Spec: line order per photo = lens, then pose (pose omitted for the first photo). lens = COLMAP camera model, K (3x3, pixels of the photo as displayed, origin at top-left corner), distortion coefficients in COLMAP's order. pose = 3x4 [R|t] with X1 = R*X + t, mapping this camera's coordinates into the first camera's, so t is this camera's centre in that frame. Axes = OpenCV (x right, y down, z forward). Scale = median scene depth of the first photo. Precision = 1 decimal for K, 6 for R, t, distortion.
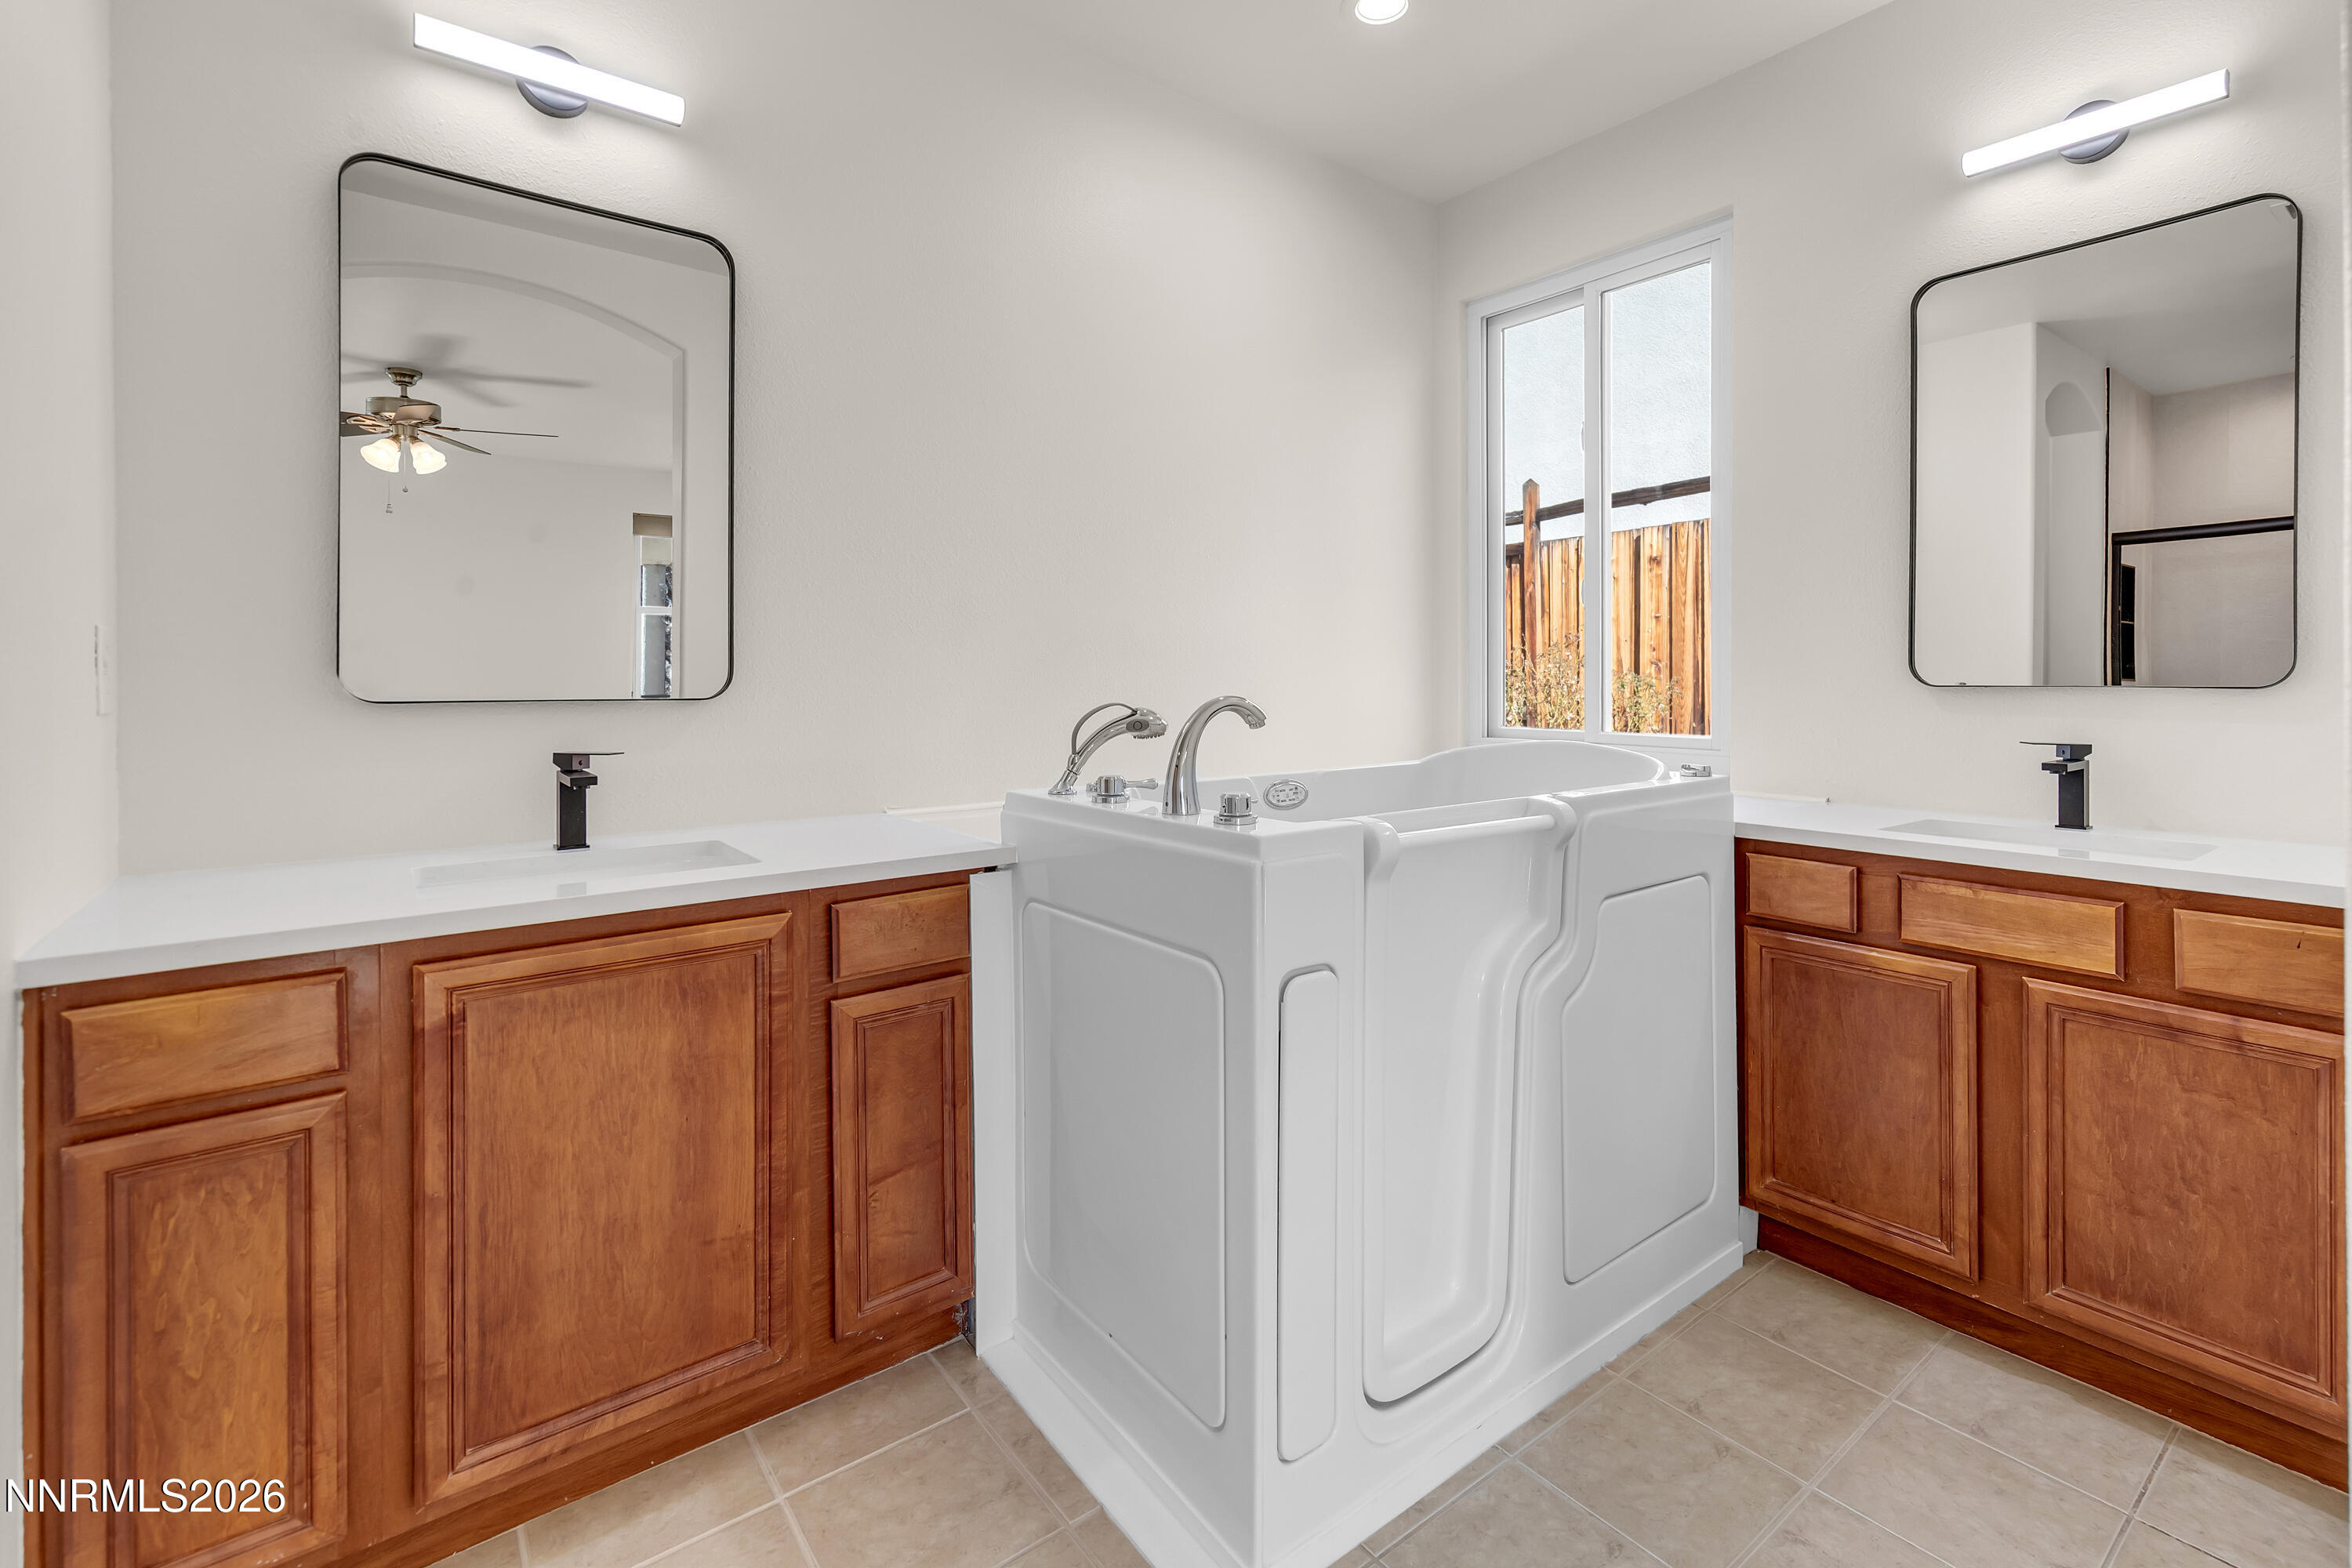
lens RADIAL K [[1028.0, 0, 1175.1], [0, 1028.0, 681.3], [0, 0, 1]] dist [0.002591, -0.000079]
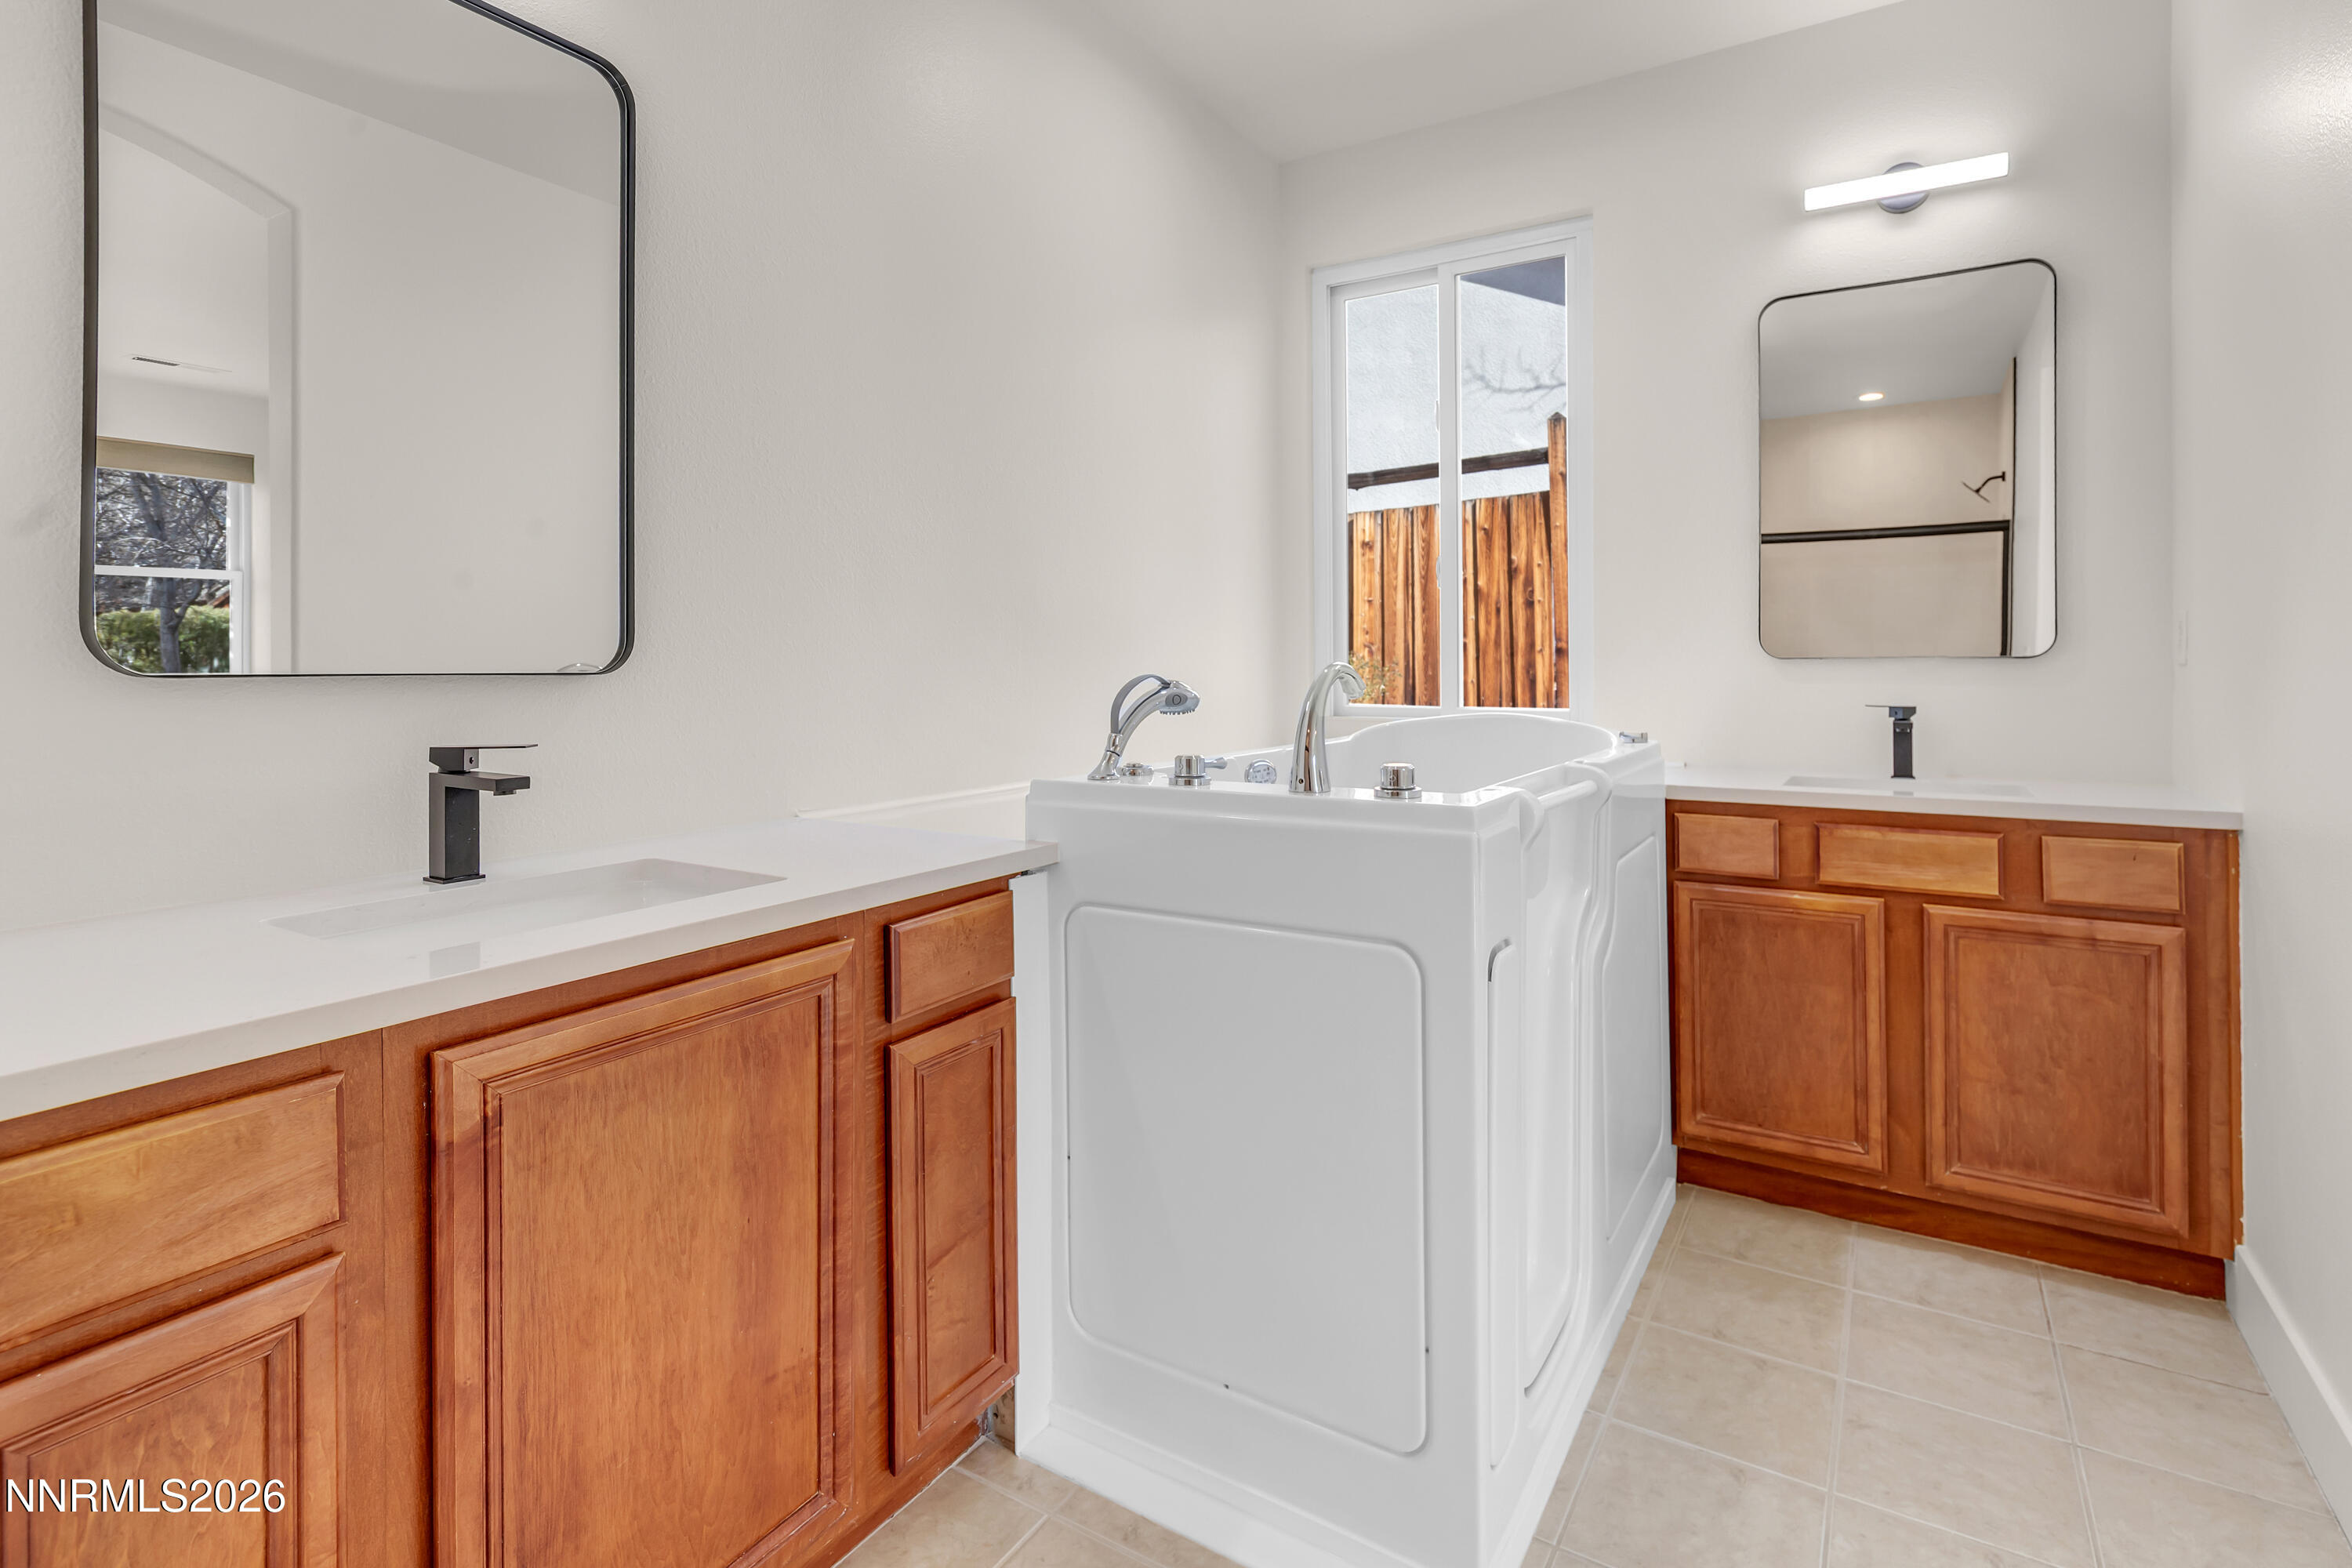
lens RADIAL K [[1125.2, 0, 1174.4], [0, 1125.2, 663.1], [0, 0, 1]] dist [0.000106, -0.000176]
pose [[0.938212, -0.001341, 0.346059, -0.441148], [0.003445, 0.999979, -0.005464, 0.019979], [-0.346044, 0.006319, 0.938197, 0.106567]]
